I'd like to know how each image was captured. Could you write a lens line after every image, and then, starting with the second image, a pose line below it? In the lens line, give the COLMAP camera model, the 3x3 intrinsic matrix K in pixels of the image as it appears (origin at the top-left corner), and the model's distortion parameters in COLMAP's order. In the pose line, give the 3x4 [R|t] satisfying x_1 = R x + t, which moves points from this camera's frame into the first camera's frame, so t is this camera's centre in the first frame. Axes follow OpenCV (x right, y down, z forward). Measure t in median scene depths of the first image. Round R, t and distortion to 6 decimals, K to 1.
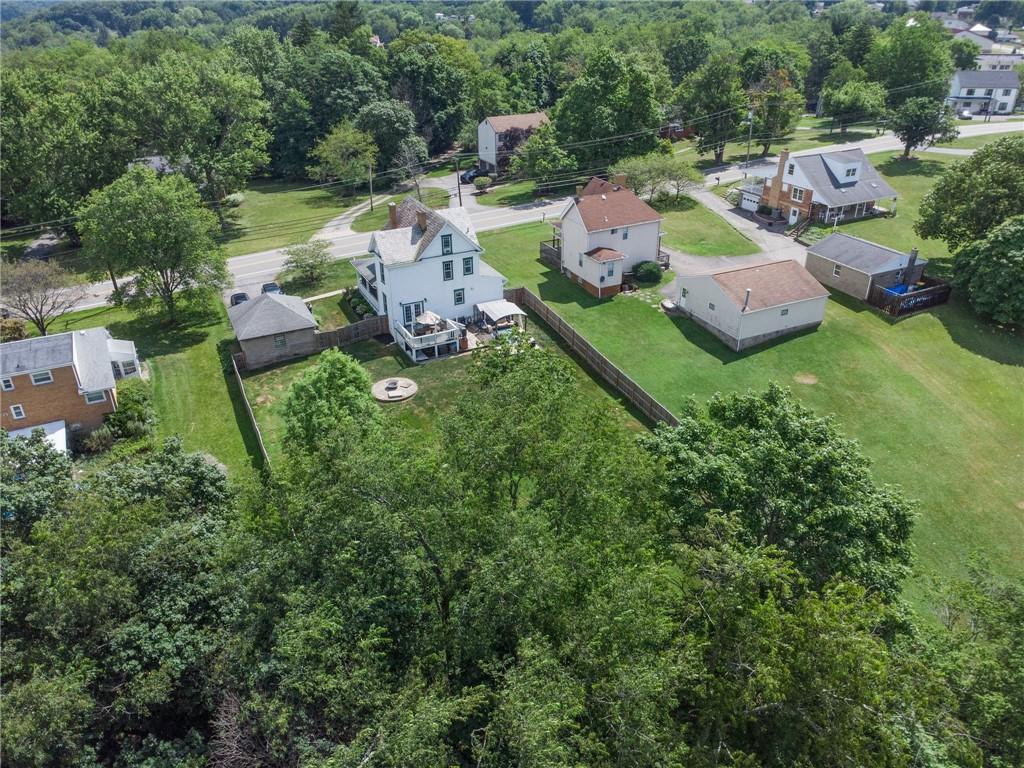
lens RADIAL K [[739.0, 0, 509.0], [0, 739.0, 345.6], [0, 0, 1]] dist [0.003997, -0.003956]
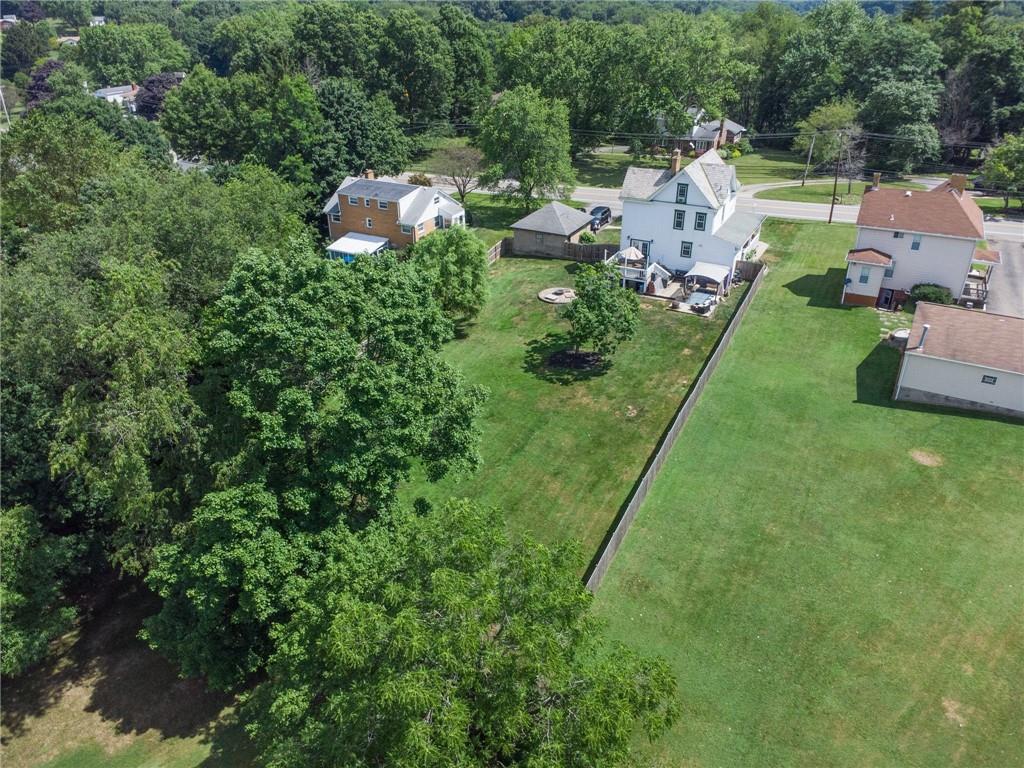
lens RADIAL K [[739.0, 0, 509.0], [0, 739.0, 345.6], [0, 0, 1]] dist [0.003997, -0.003956]
pose [[0.588827, 0.359136, -0.724088, 0.576880], [-0.352018, 0.920382, 0.170235, -0.032353], [0.727576, 0.154653, 0.668368, 0.171672]]
